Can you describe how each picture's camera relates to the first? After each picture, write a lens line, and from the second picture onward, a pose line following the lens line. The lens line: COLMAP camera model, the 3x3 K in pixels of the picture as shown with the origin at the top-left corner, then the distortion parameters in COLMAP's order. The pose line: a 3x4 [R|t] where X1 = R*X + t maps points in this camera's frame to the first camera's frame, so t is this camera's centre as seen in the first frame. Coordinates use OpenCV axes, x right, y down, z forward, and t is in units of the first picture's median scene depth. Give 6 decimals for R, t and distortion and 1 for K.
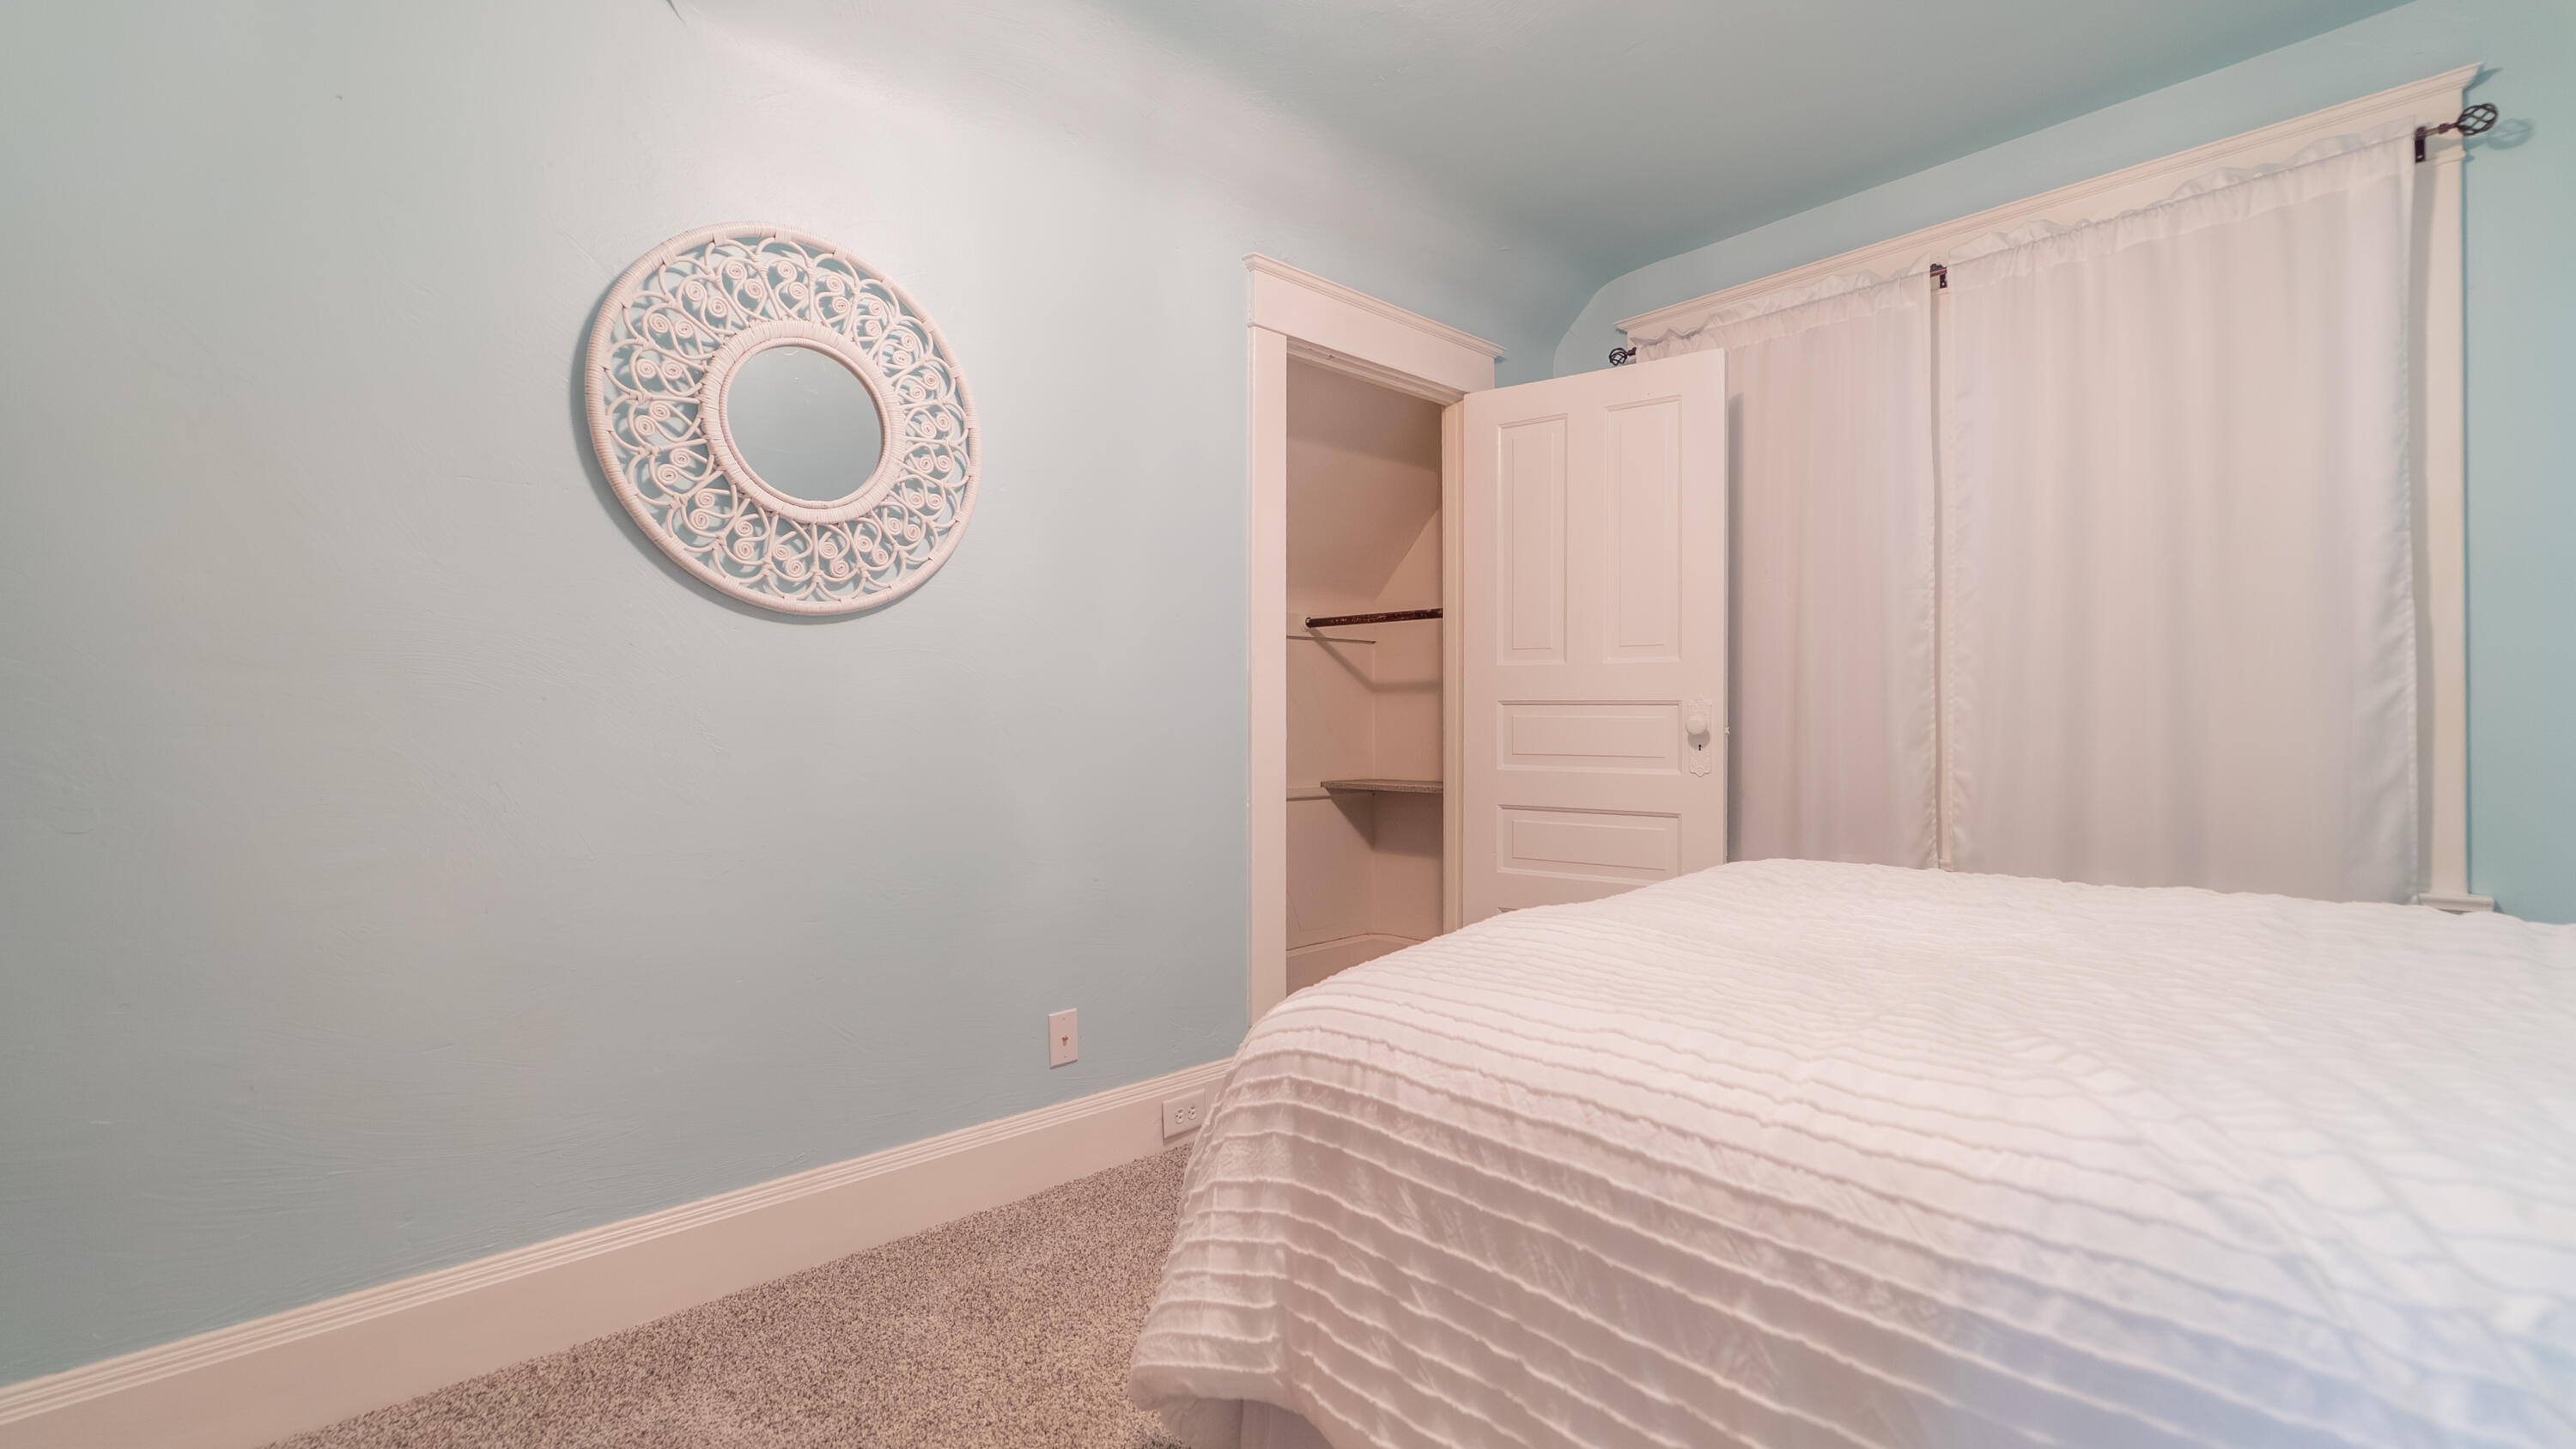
lens RADIAL K [[1024.7, 0, 1271.8], [0, 1024.7, 726.9], [0, 0, 1]] dist [-0.000258, -0.000592]
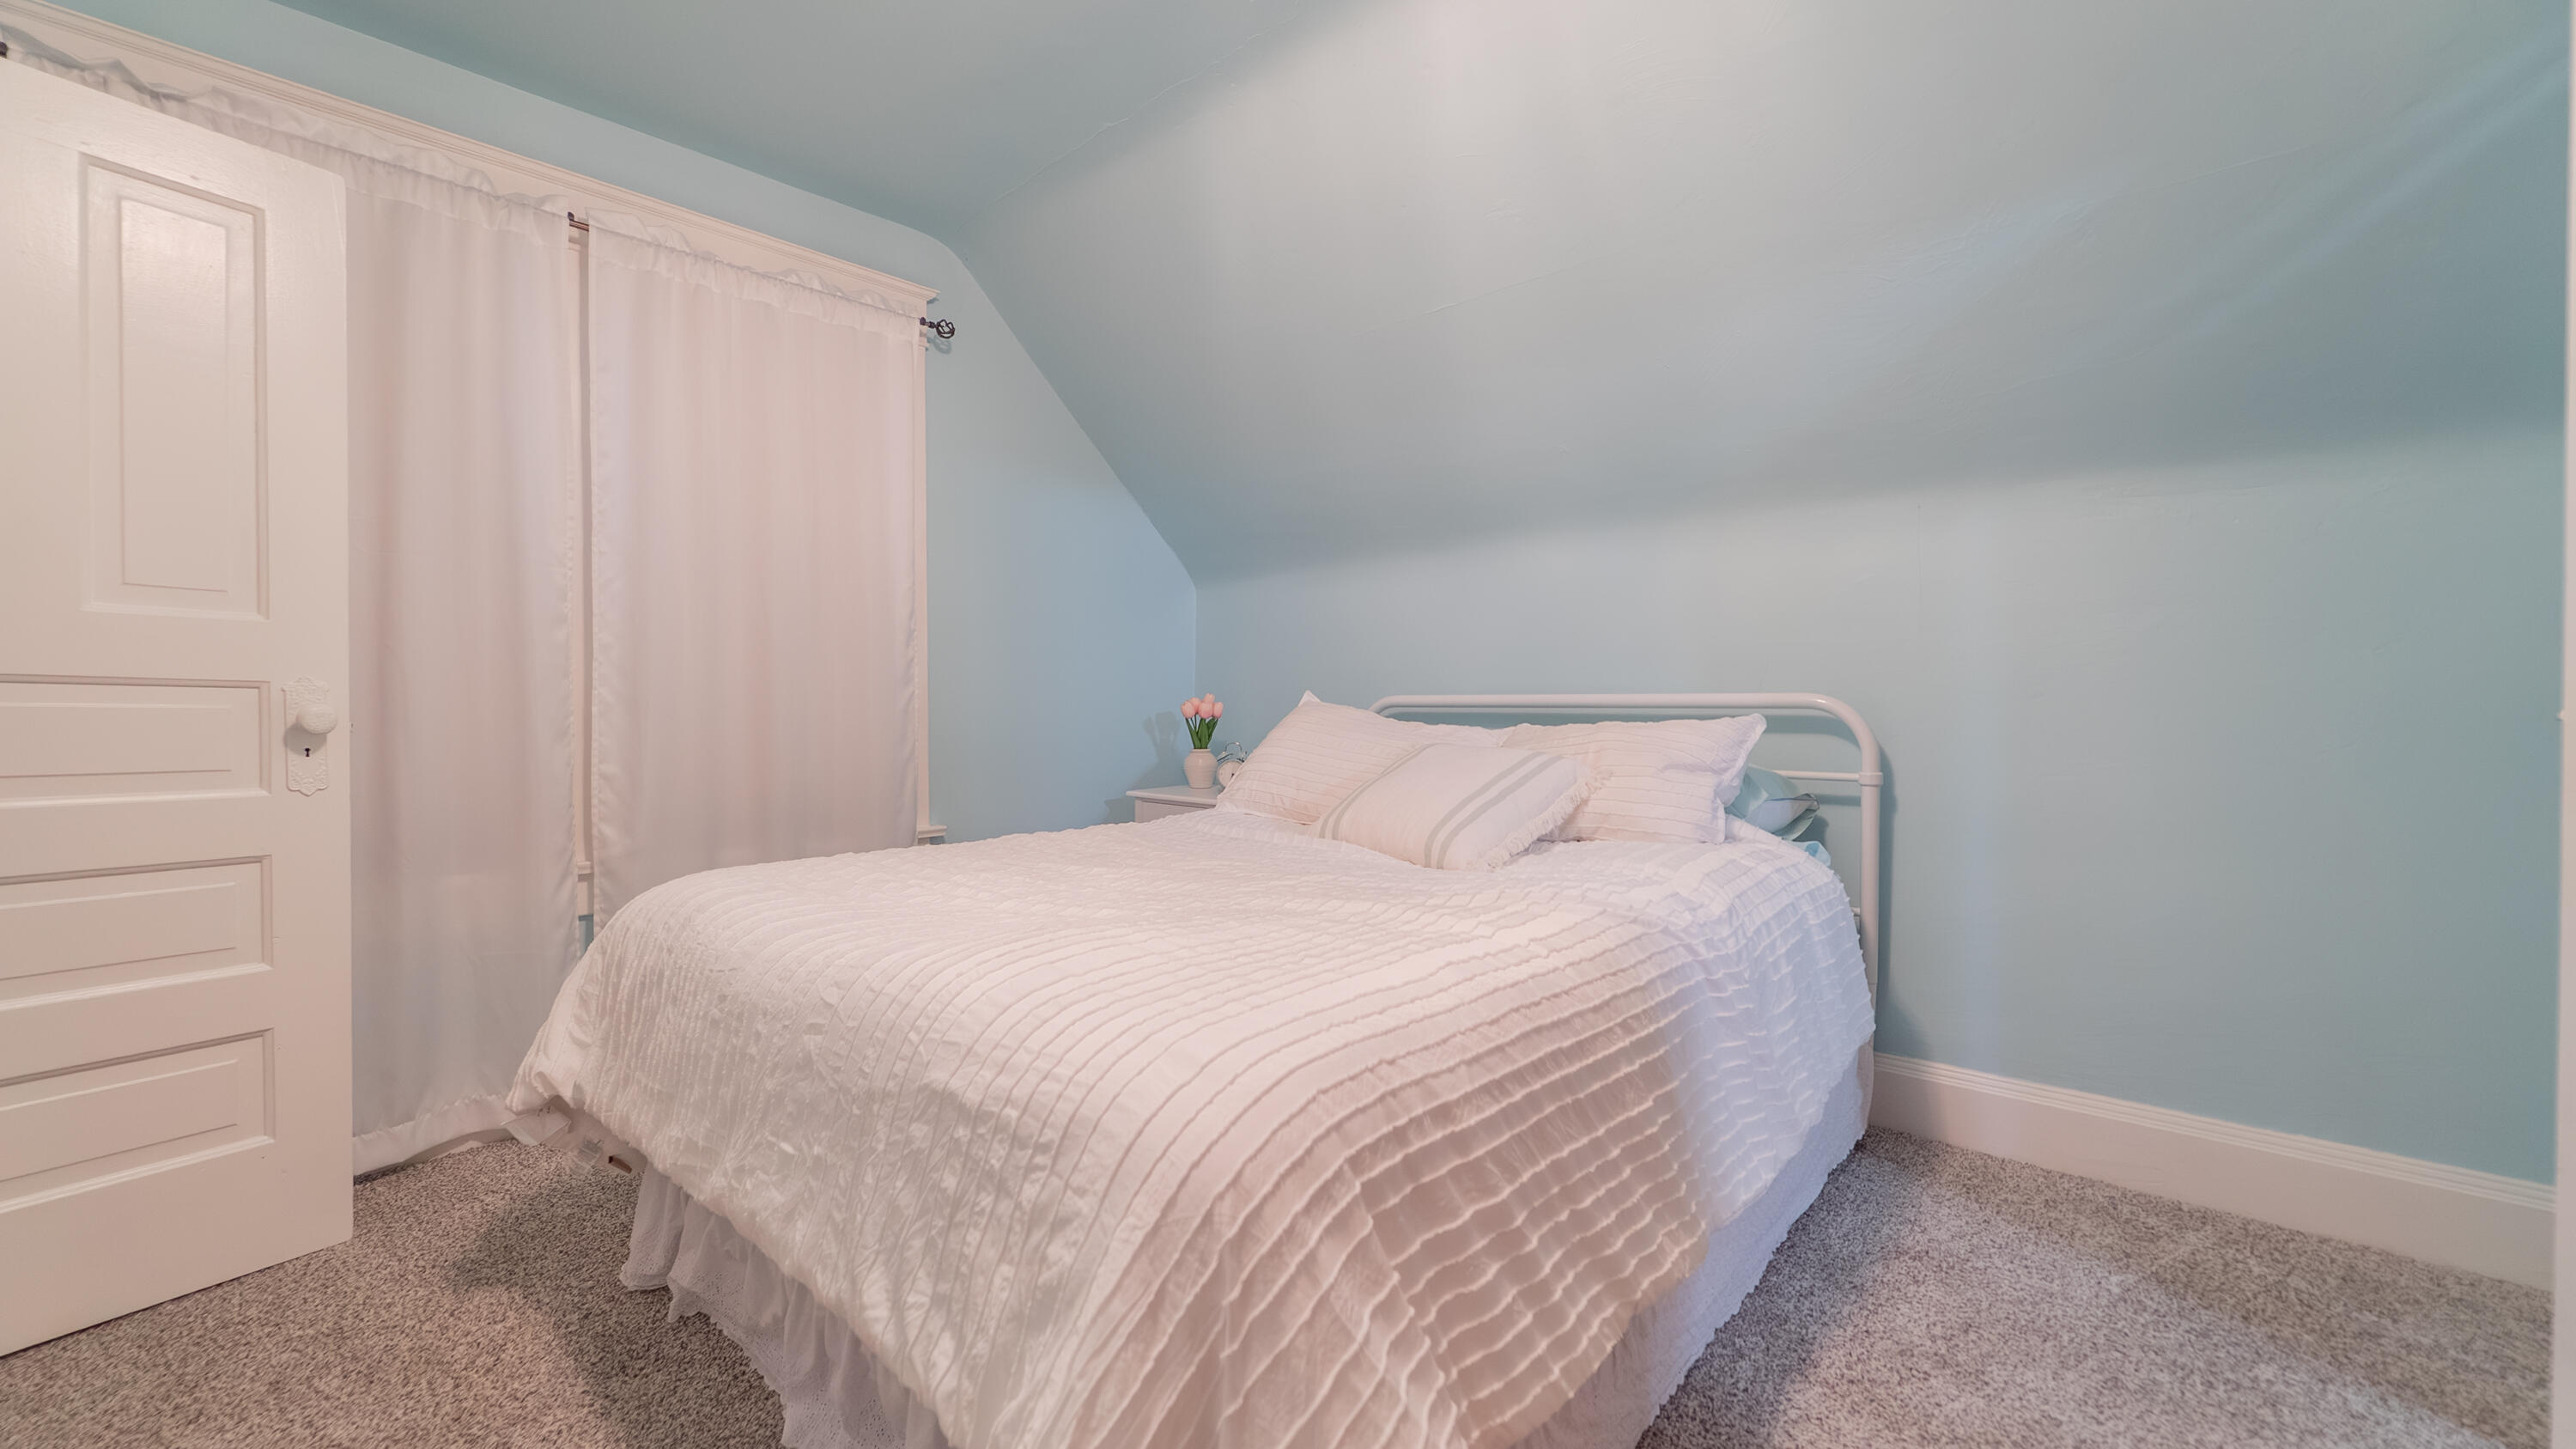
lens RADIAL K [[1024.7, 0, 1271.8], [0, 1024.7, 726.9], [0, 0, 1]] dist [-0.000258, -0.000592]
pose [[-0.051934, -0.013896, 0.998554, -0.872937], [0.001766, 0.999900, 0.014006, -0.015168], [-0.998649, 0.002491, -0.051904, 1.218365]]
